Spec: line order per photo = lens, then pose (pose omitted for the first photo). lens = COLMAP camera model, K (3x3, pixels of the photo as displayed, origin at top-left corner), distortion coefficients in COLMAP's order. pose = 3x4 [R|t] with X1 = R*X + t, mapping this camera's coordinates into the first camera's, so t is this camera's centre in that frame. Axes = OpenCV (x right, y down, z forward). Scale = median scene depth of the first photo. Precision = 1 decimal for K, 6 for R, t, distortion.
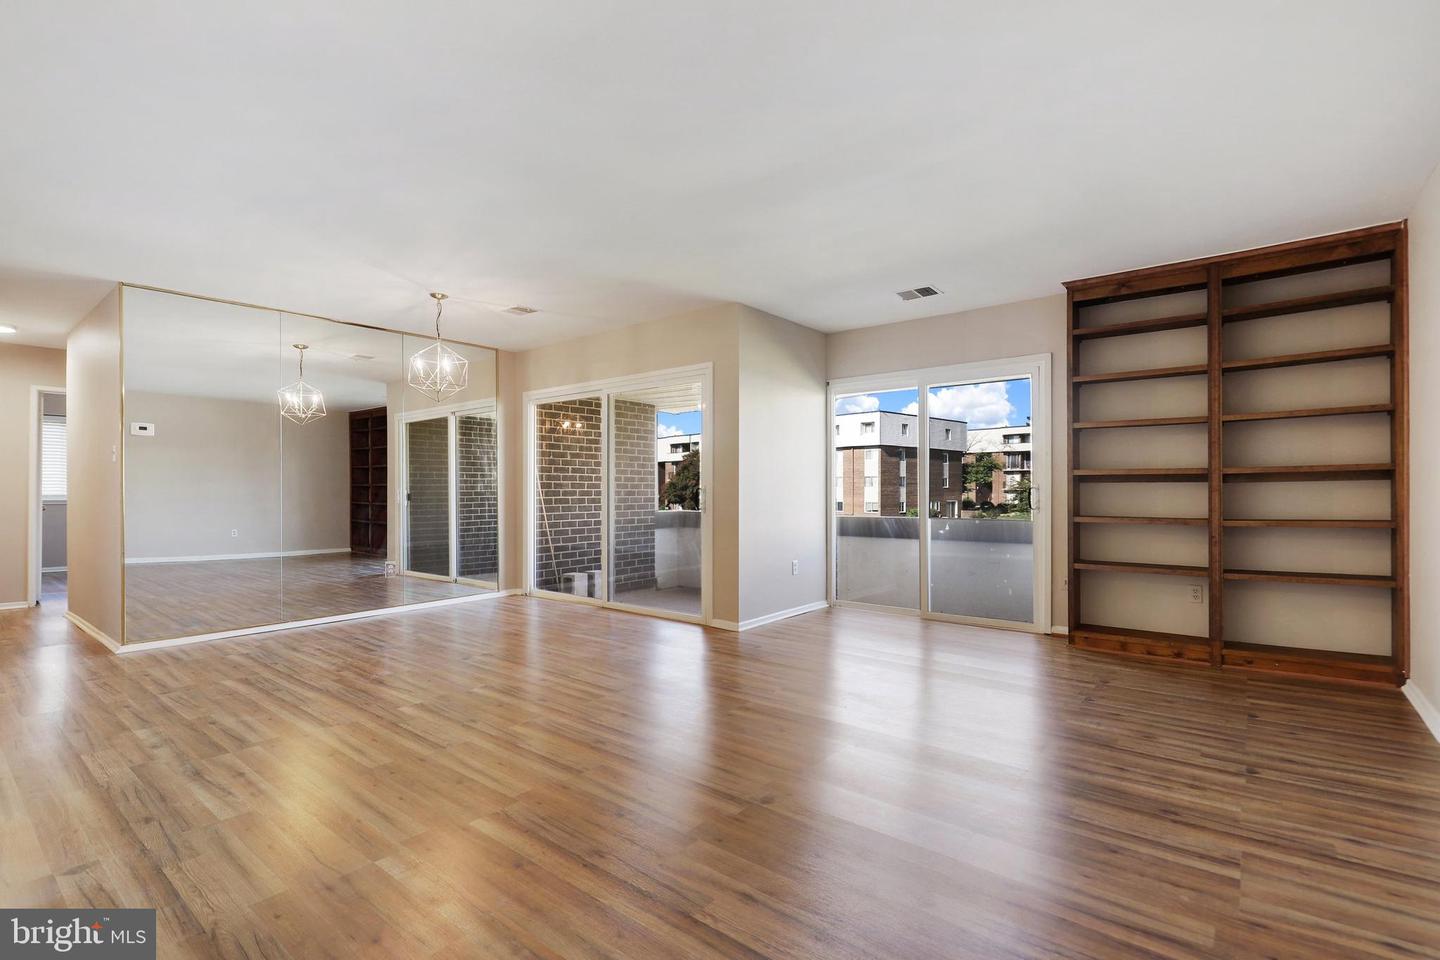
lens RADIAL K [[672.3, 0, 720.4], [0, 672.3, 484.8], [0, 0, 1]] dist [0.002626, 0.000356]
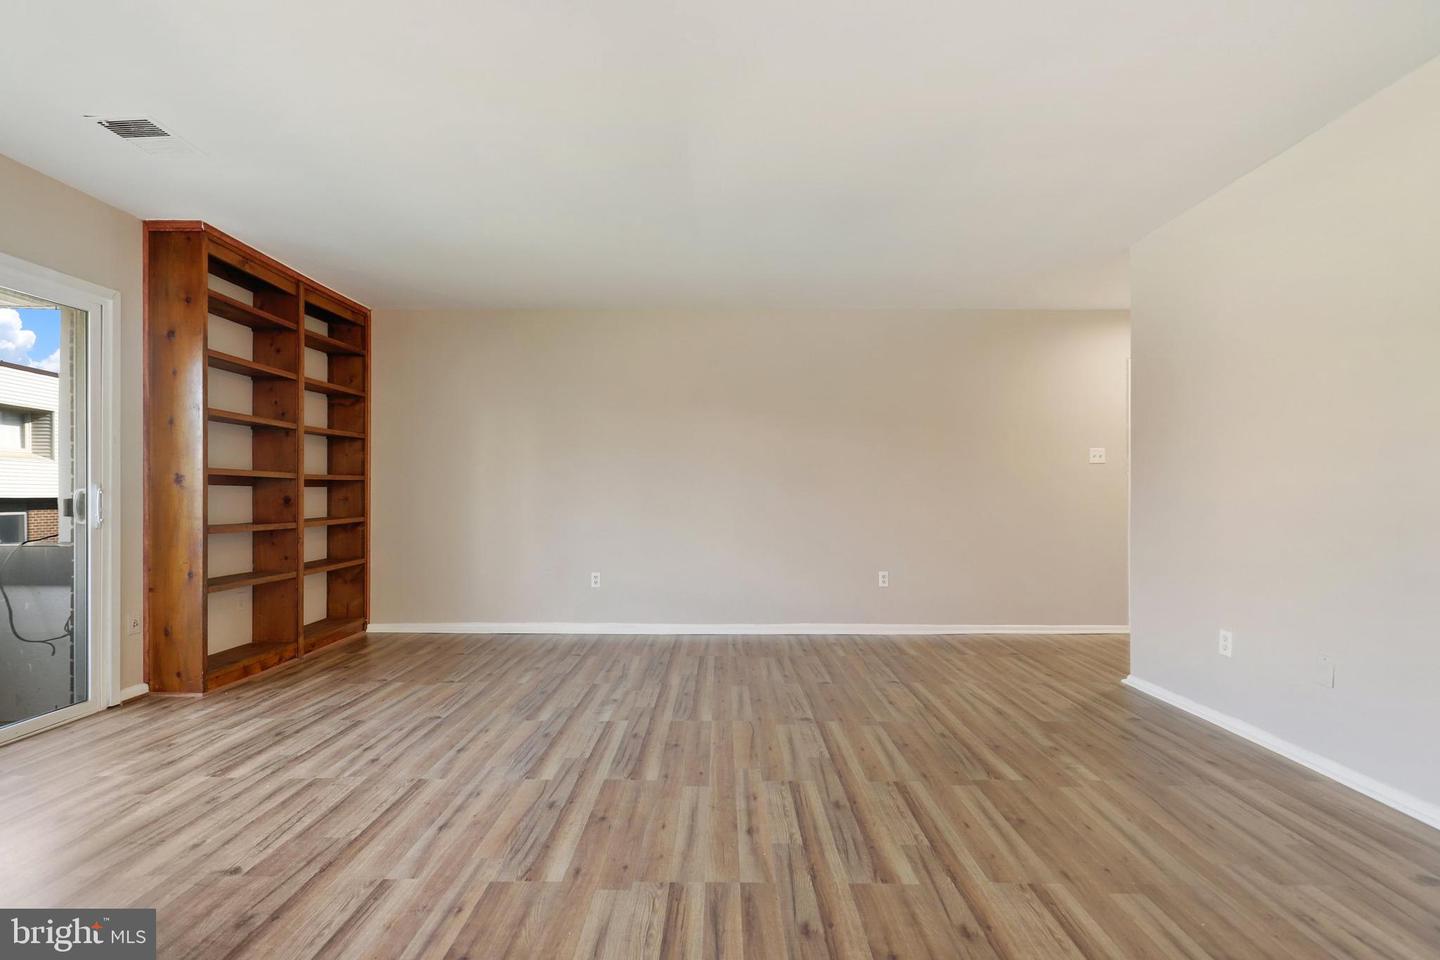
lens RADIAL K [[662.0, 0, 721.5], [0, 662.0, 496.5], [0, 0, 1]] dist [0.001194, -0.000043]
pose [[-0.631176, 0.000952, 0.775639, -0.425669], [-0.005911, 0.999964, -0.006037, 0.011762], [-0.775617, -0.008396, -0.631148, 0.971052]]
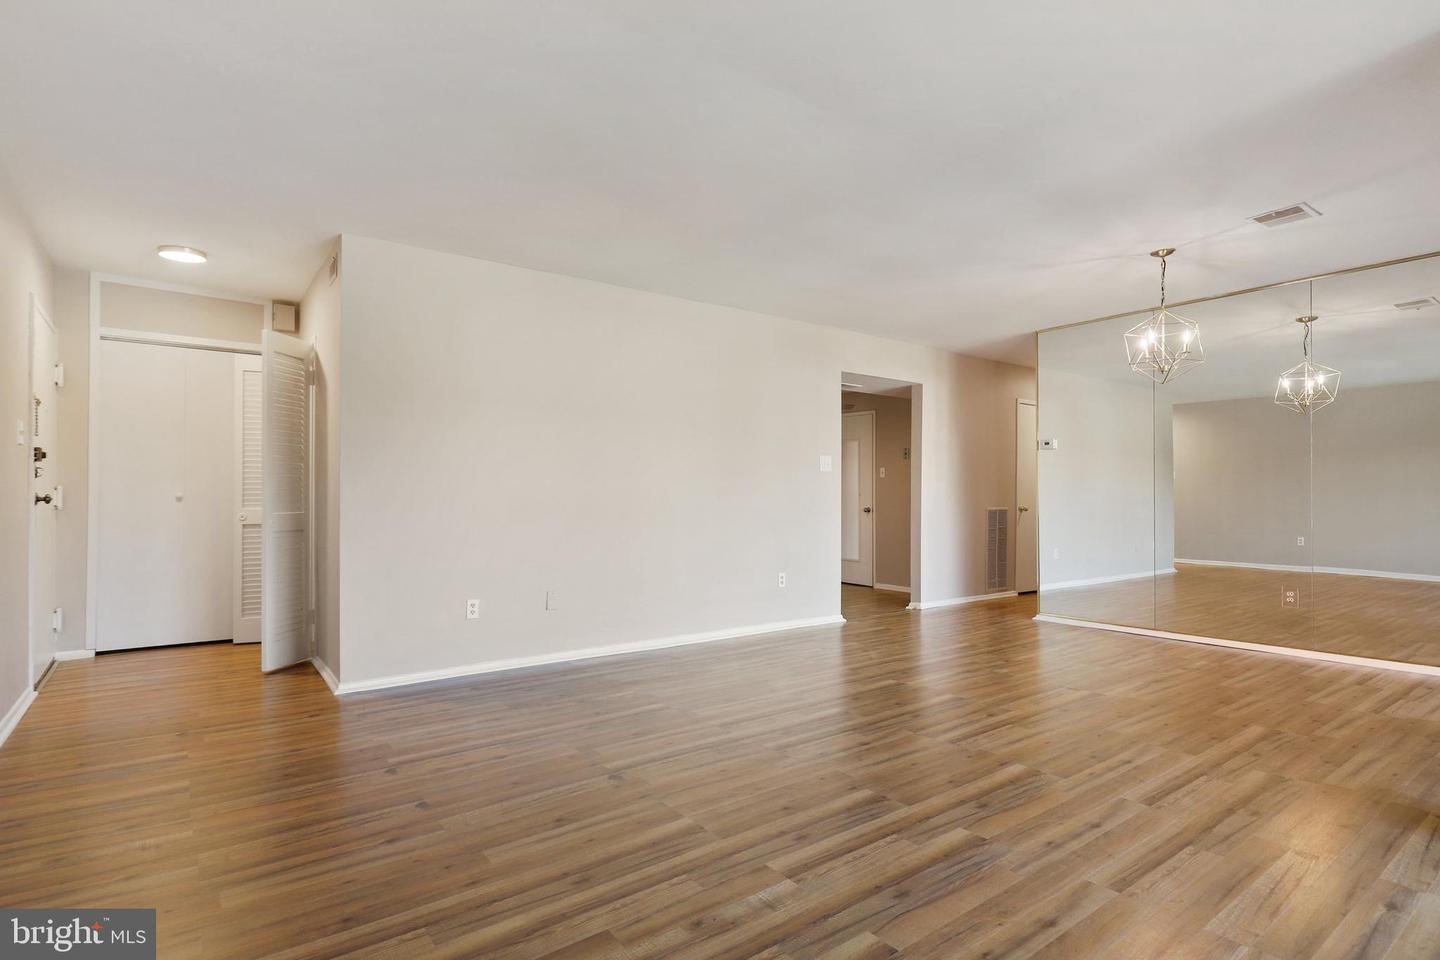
lens RADIAL K [[726.5, 0, 714.7], [0, 726.5, 496.7], [0, 0, 1]] dist [-0.000231, 0.000631]
pose [[-0.247598, 0.003850, -0.968855, 0.571304], [0.006936, 0.999974, 0.002201, 0.006118], [0.968838, -0.006175, -0.247619, 0.708498]]
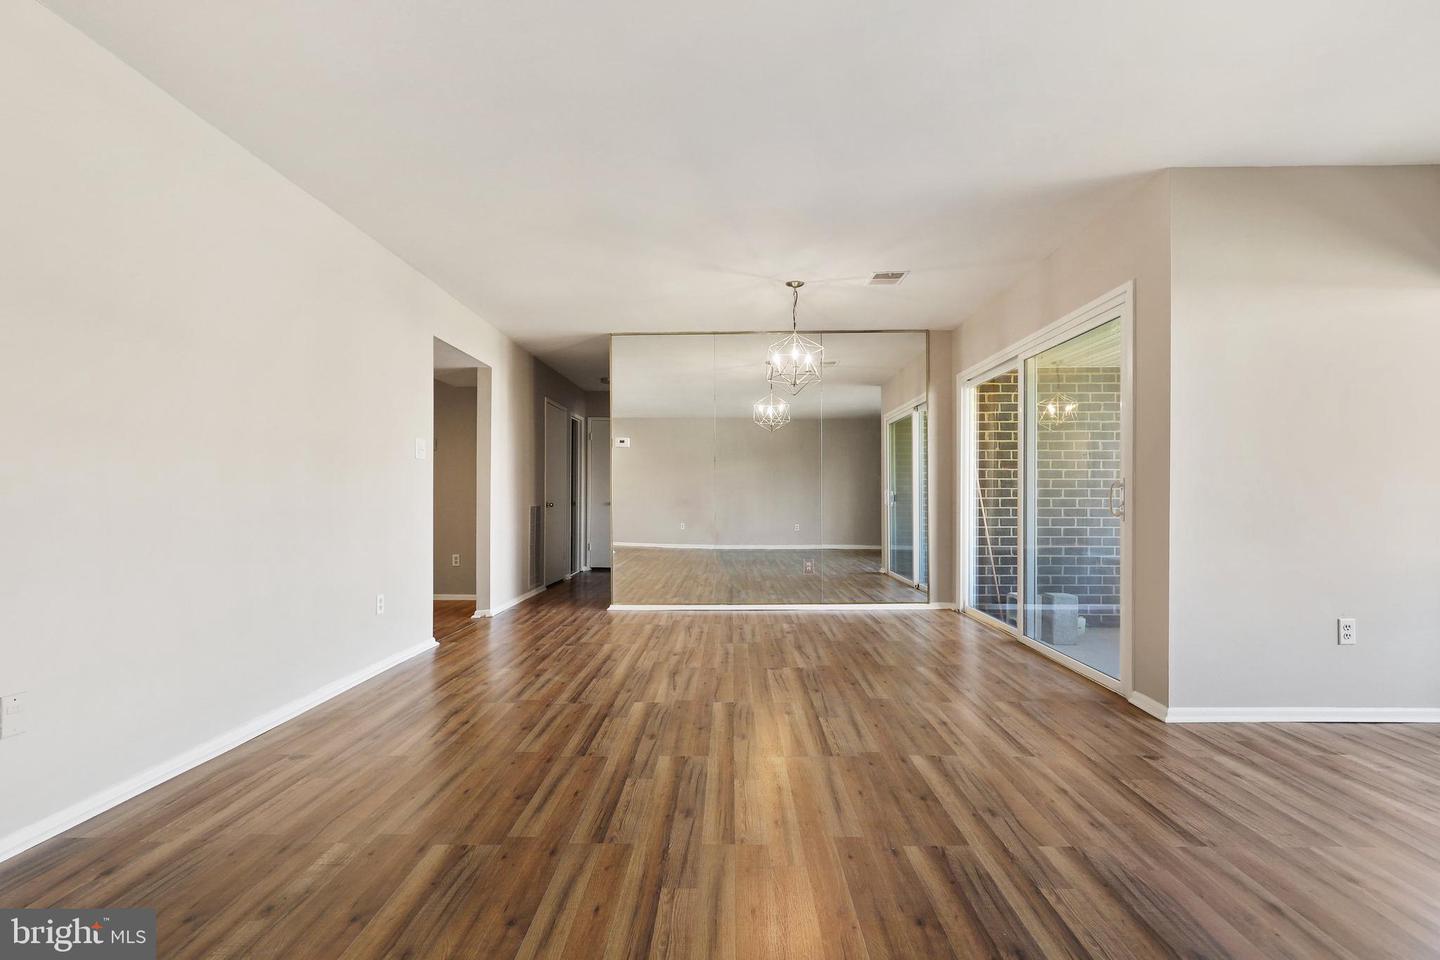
lens RADIAL K [[654.9, 0, 716.6], [0, 654.9, 496.8], [0, 0, 1]] dist [0.001951, 0.000330]
pose [[0.613846, 0.003778, -0.789417, 0.253894], [0.004993, 0.999950, 0.008668, 0.012526], [0.789410, -0.009262, 0.613796, 0.347590]]
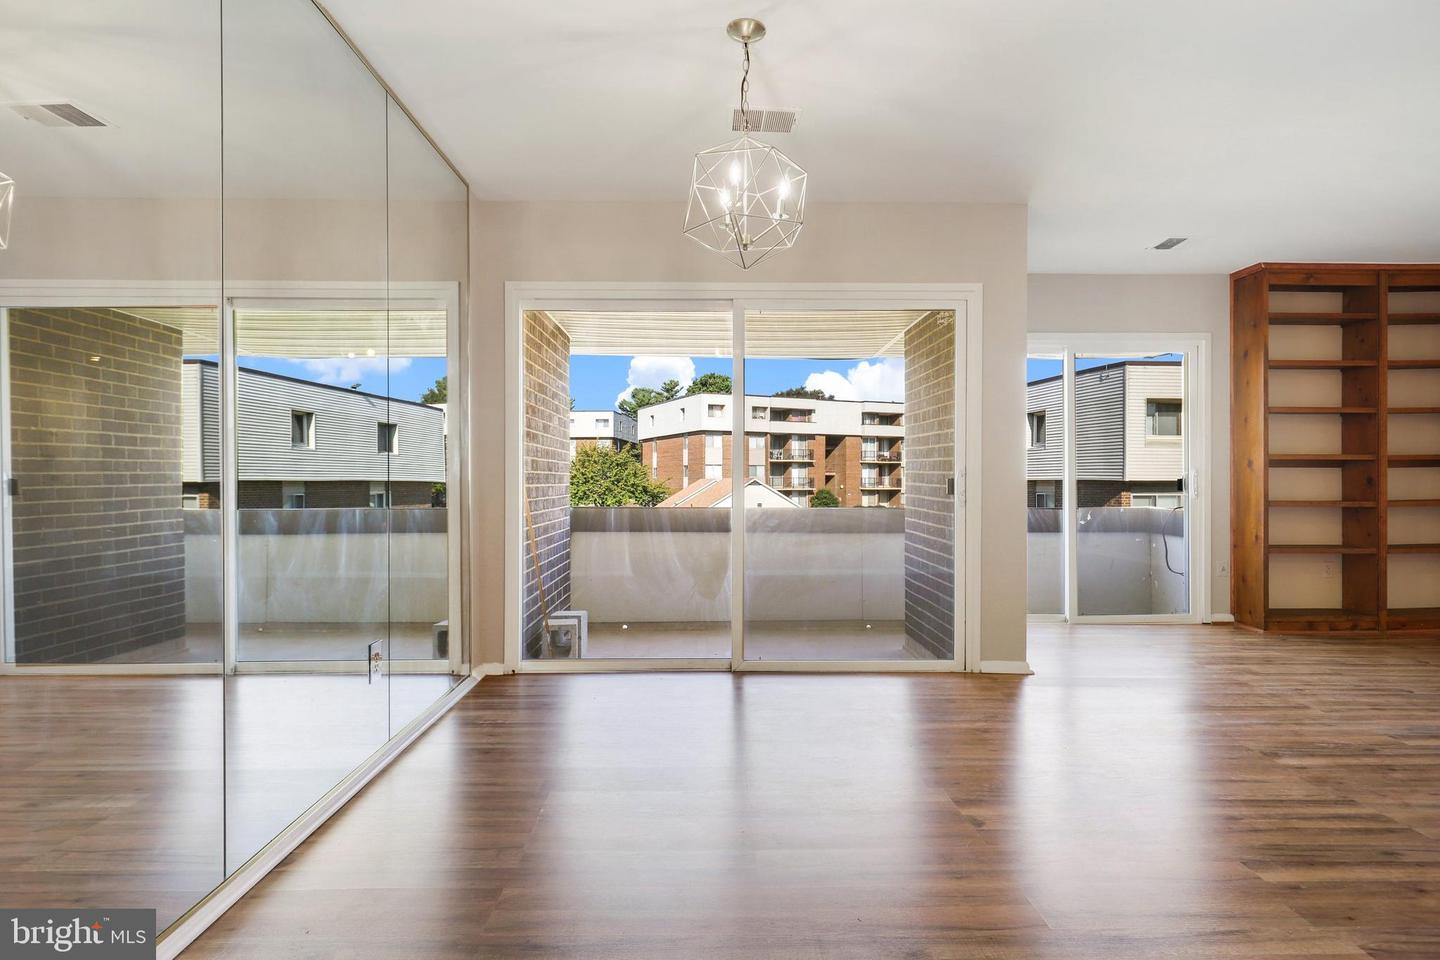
lens RADIAL K [[756.6, 0, 713.8], [0, 756.6, 478.1], [0, 0, 1]] dist [-0.000939, -0.000673]
pose [[0.764527, 0.002236, 0.644588, -0.775711], [-0.006647, 0.999968, 0.004415, 0.013158], [-0.644558, -0.007660, 0.764517, 0.641726]]
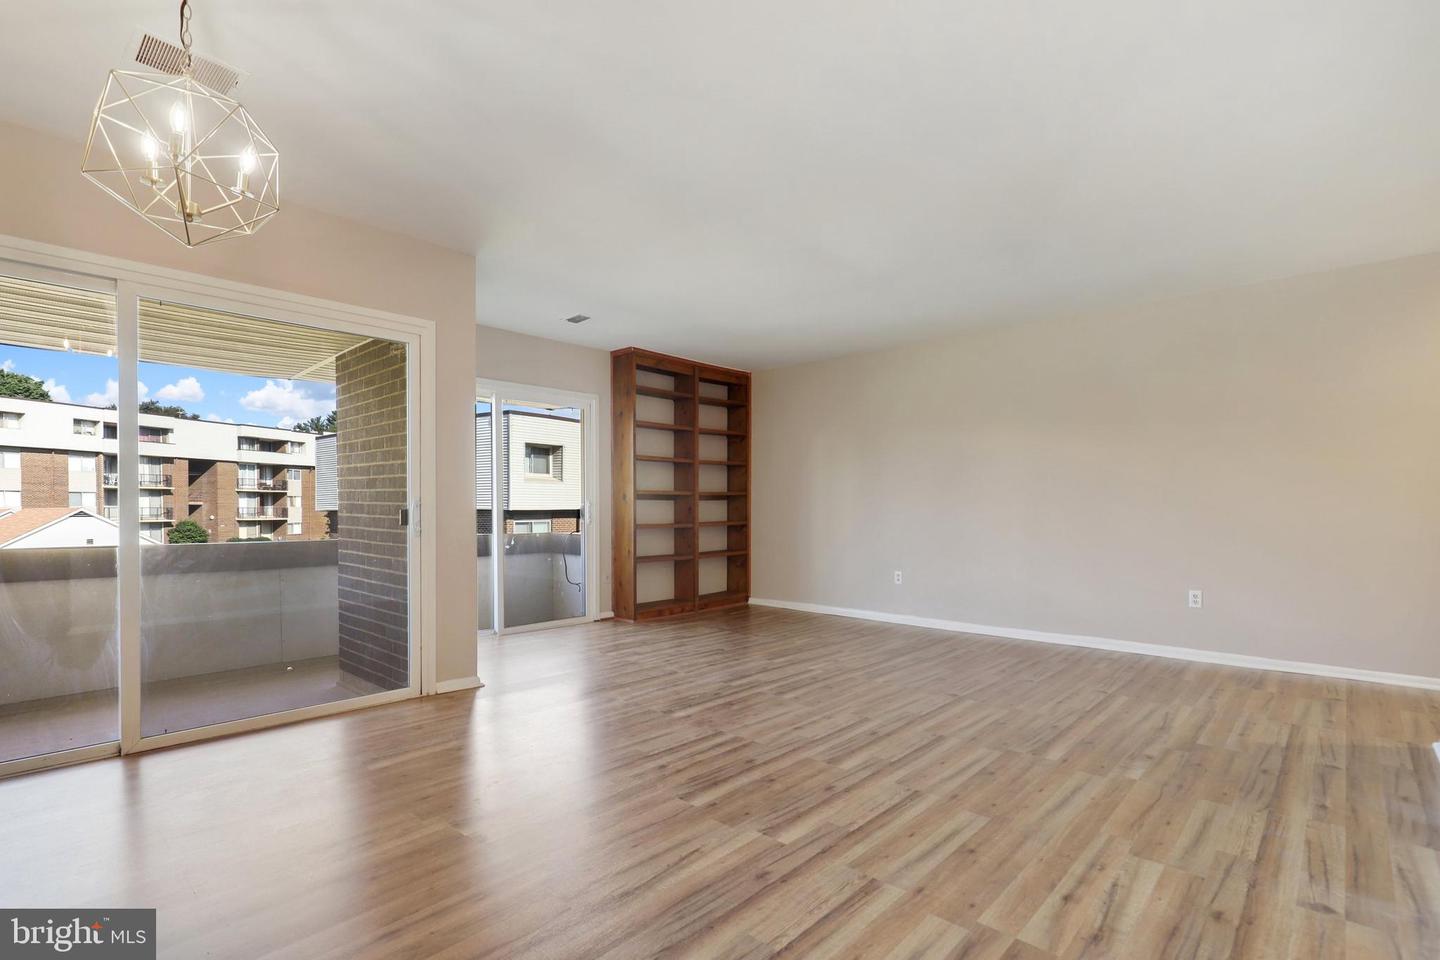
lens RADIAL K [[683.3, 0, 719.5], [0, 683.3, 518.4], [0, 0, 1]] dist [0.001151, 0.000344]
pose [[0.060888, -0.014495, 0.998039, -0.779384], [-0.006096, 0.999871, 0.014893, 0.012305], [-0.998126, -0.006991, 0.060792, 0.714250]]
